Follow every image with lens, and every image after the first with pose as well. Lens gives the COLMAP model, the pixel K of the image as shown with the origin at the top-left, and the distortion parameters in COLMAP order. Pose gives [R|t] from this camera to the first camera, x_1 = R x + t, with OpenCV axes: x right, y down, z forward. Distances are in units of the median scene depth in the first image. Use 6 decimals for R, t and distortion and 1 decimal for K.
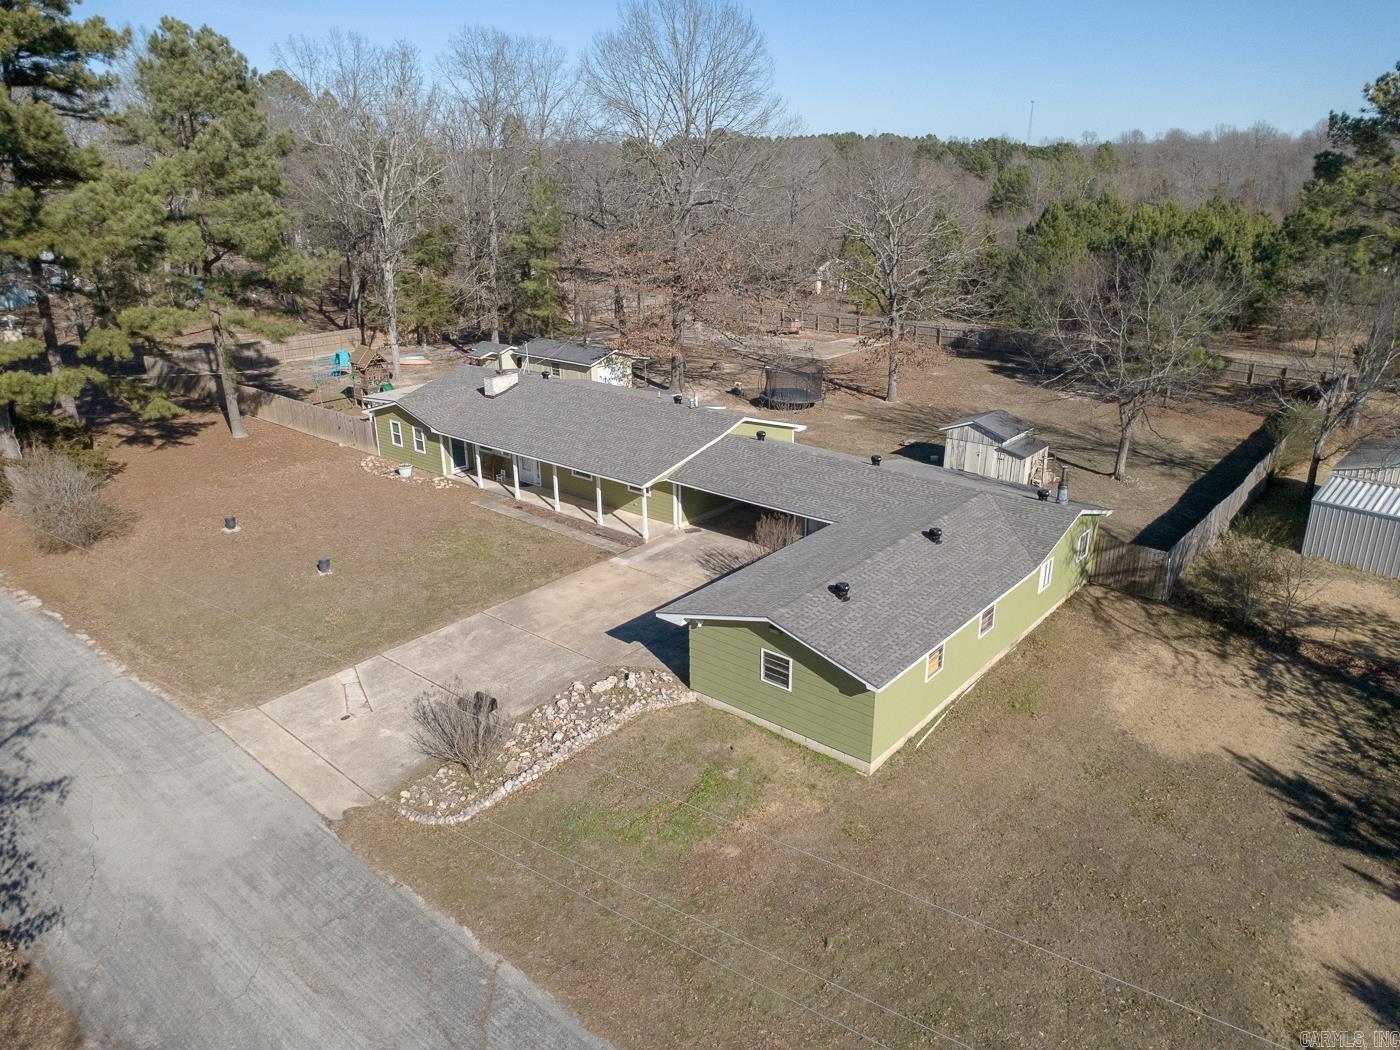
lens RADIAL K [[987.8, 0, 700.0], [0, 987.8, 525.0], [0, 0, 1]] dist [0.006118, 0.000196]
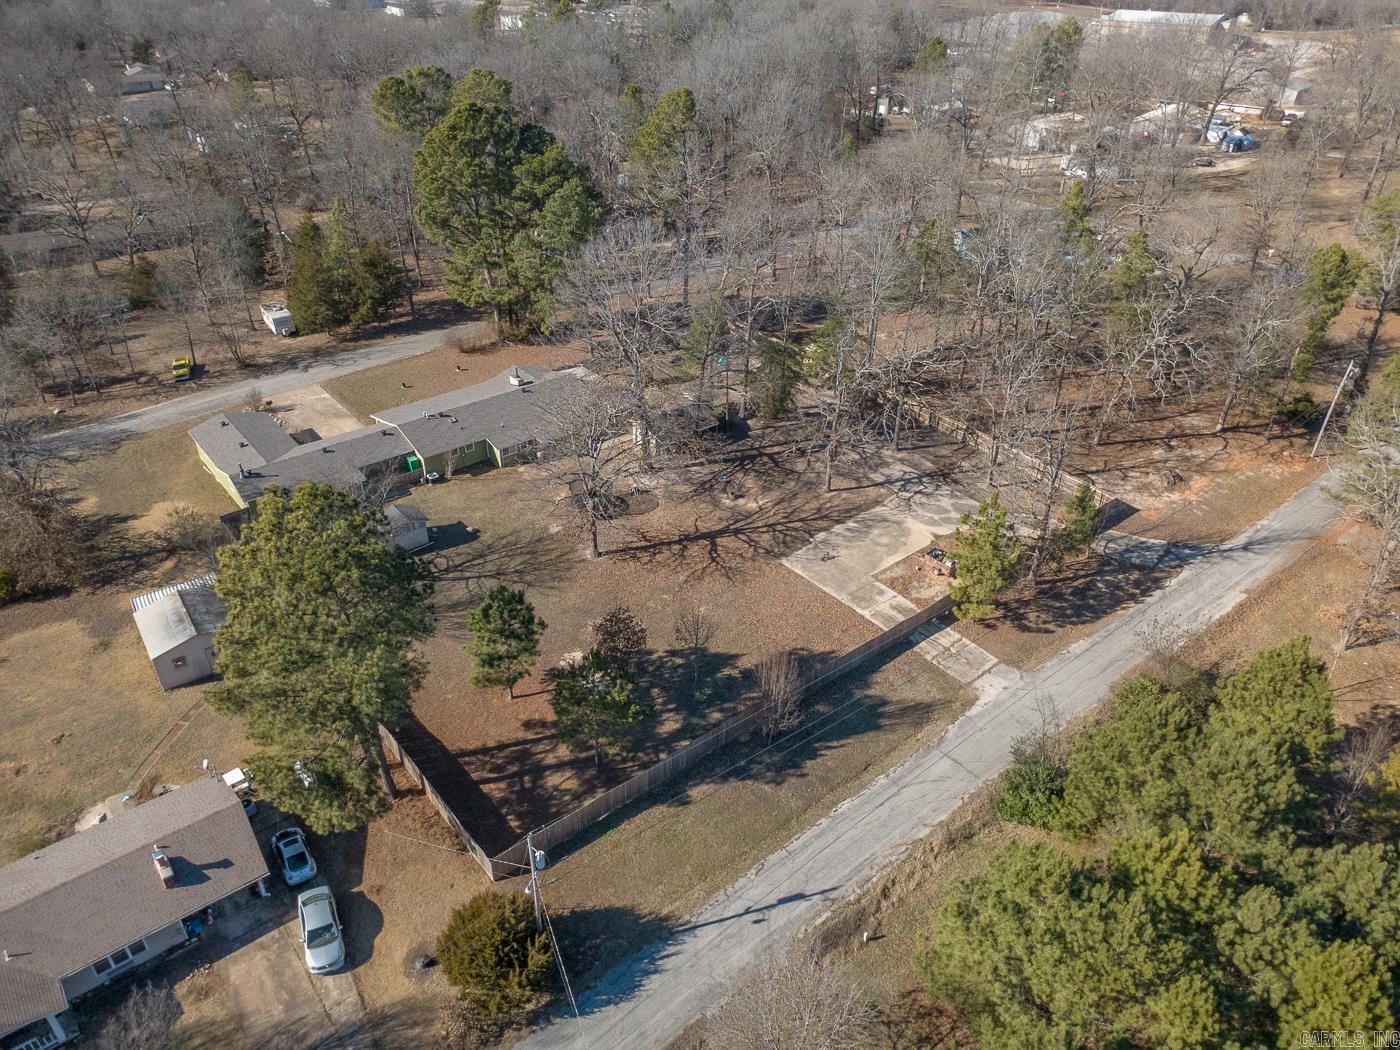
lens RADIAL K [[987.8, 0, 700.0], [0, 987.8, 525.0], [0, 0, 1]] dist [0.006118, 0.000196]
pose [[-0.194324, 0.529734, -0.825603, 2.183815], [-0.346066, 0.750509, 0.563005, -1.672571], [0.917865, 0.395118, 0.037481, 1.937750]]
